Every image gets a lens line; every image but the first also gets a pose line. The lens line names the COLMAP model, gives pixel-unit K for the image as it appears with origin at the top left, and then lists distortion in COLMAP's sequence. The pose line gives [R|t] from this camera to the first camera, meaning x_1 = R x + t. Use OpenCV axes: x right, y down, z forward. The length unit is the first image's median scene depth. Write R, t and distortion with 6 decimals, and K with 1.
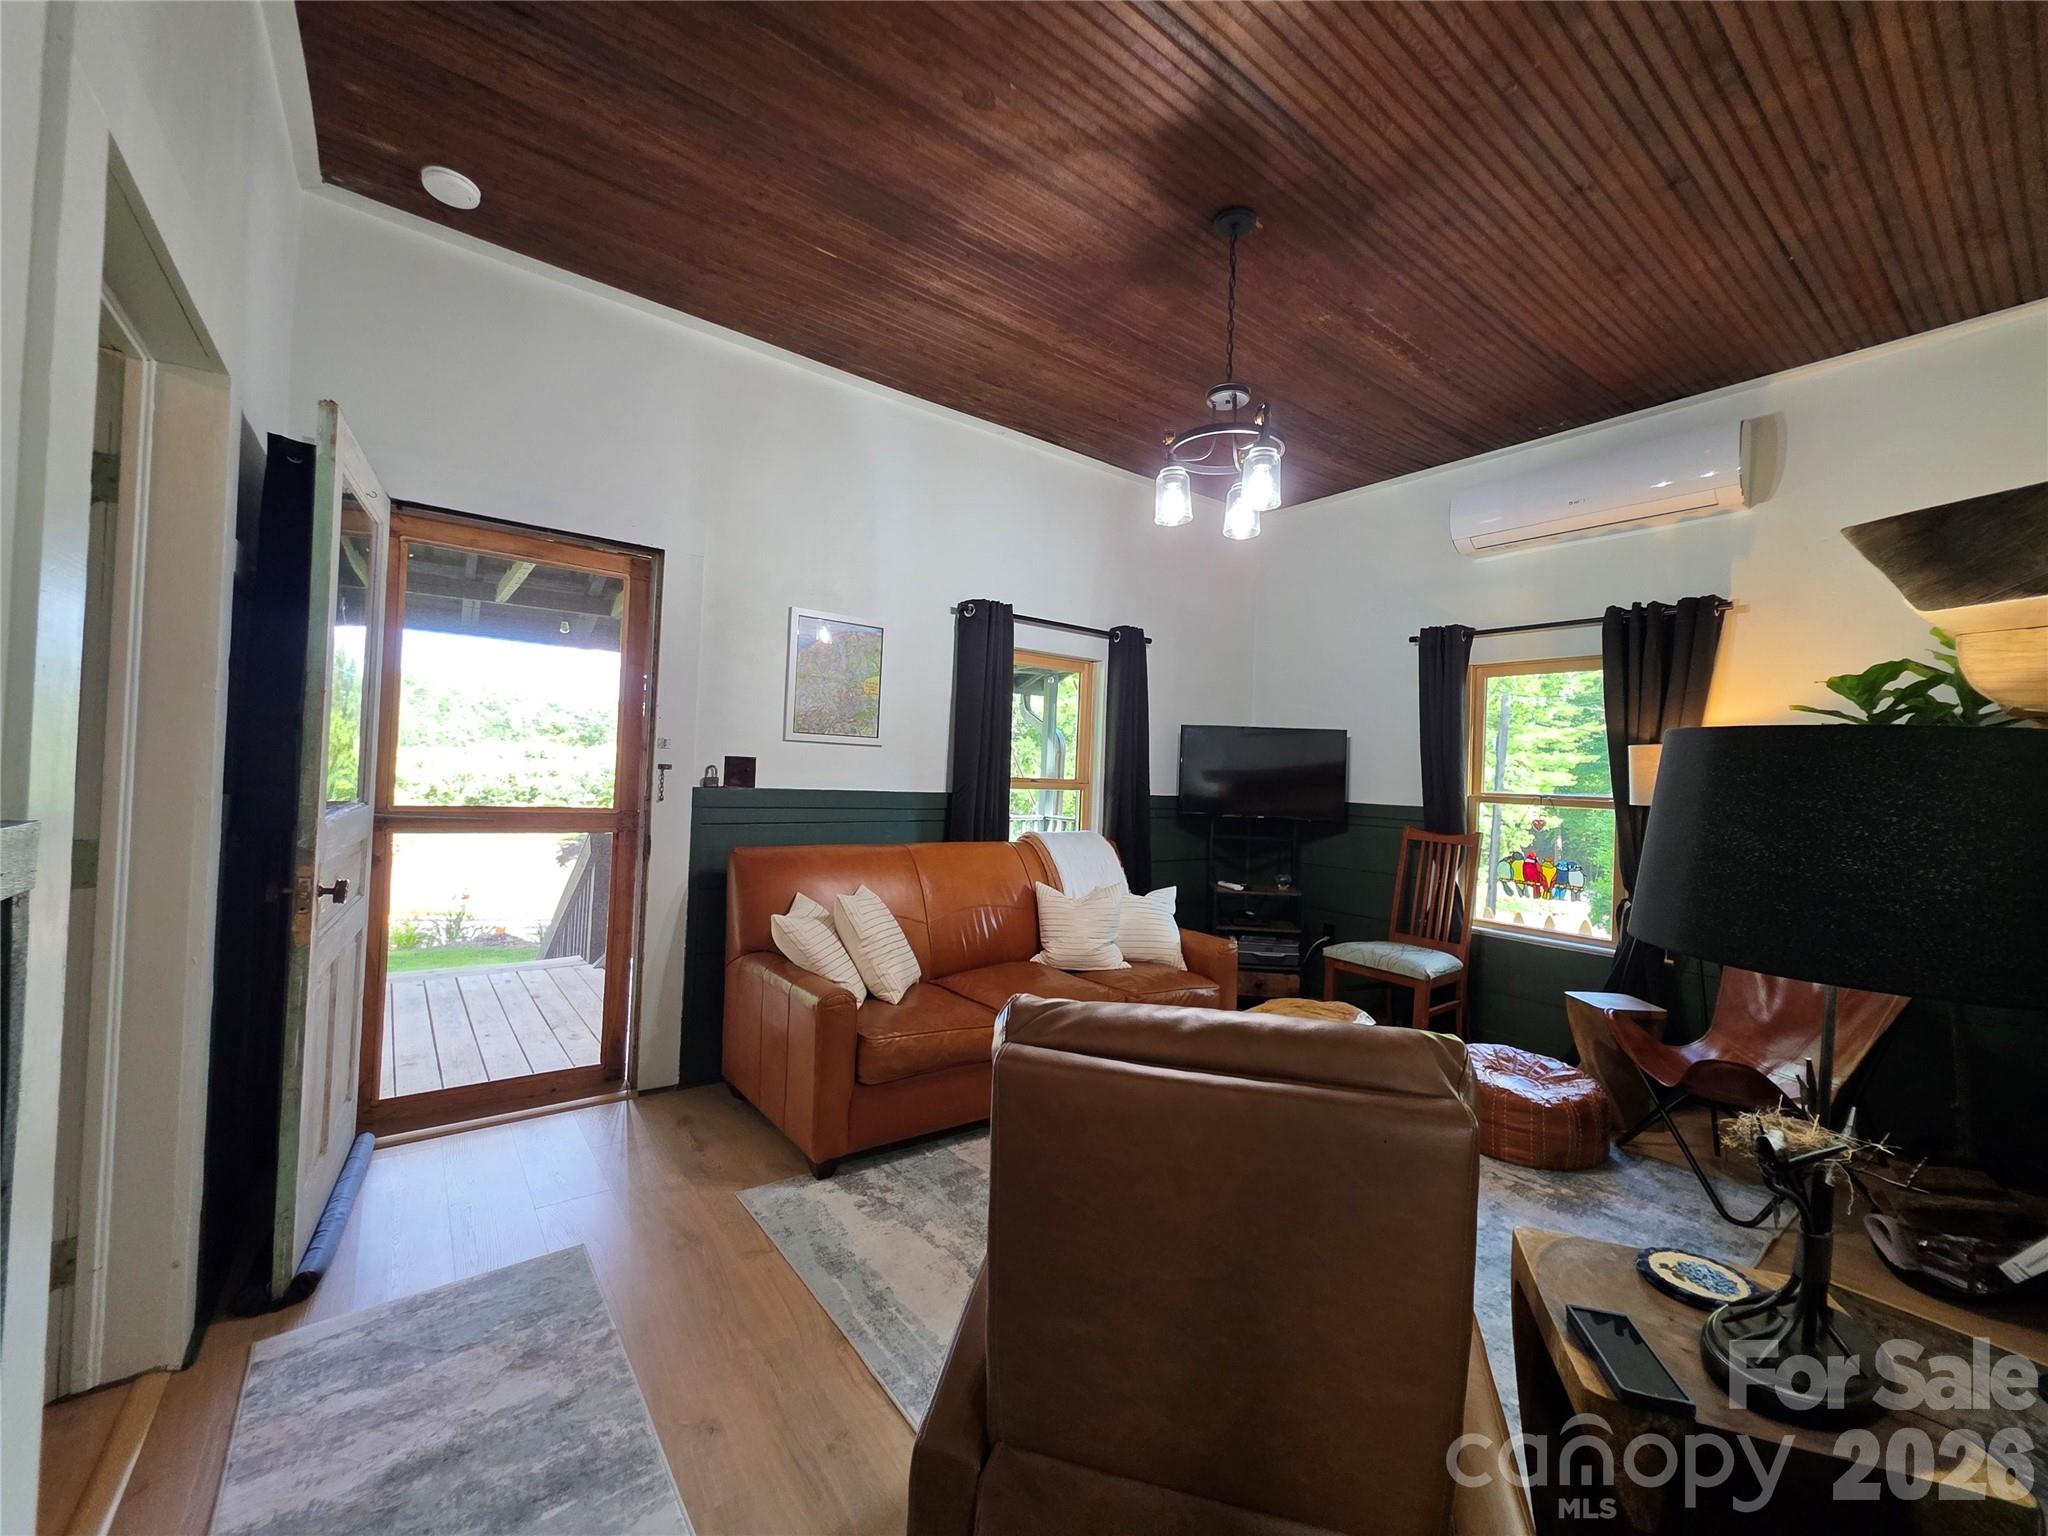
lens RADIAL K [[820.6, 0, 1029.7], [0, 820.6, 767.1], [0, 0, 1]] dist [-0.002195, -0.000693]
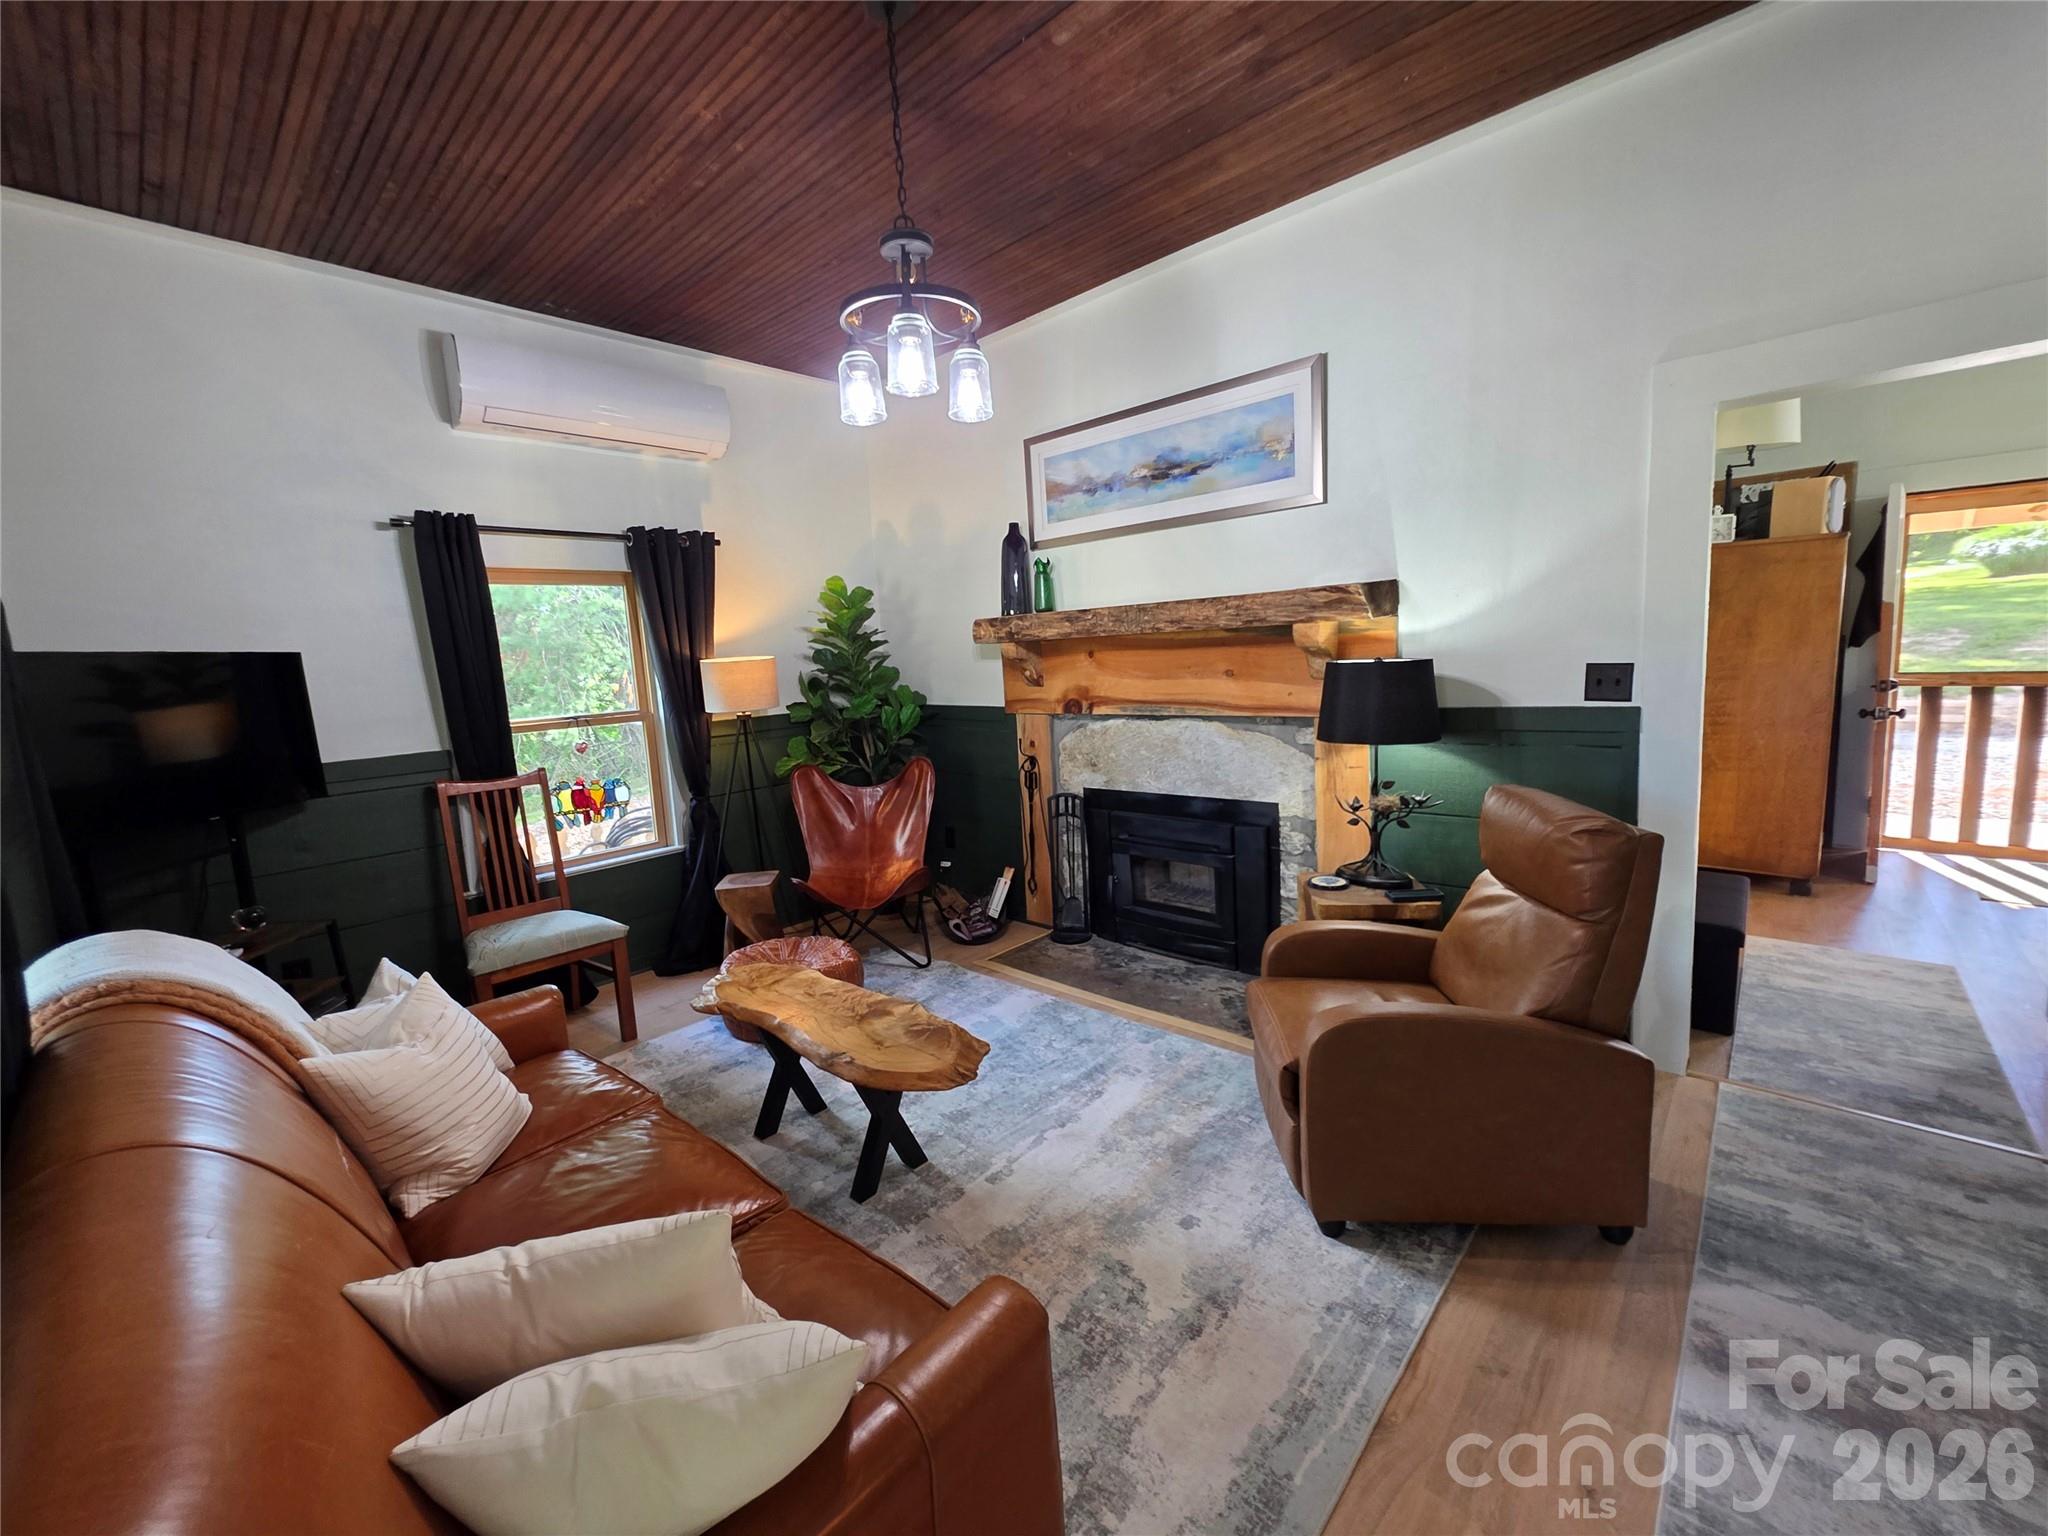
lens RADIAL K [[820.6, 0, 1016.6], [0, 820.6, 763.3], [0, 0, 1]] dist [-0.002195, -0.000693]
pose [[-0.170377, -0.163397, 0.971737, -0.438693], [0.042298, 0.984034, 0.172881, -0.061965], [-0.984471, 0.070557, -0.160745, 0.737066]]
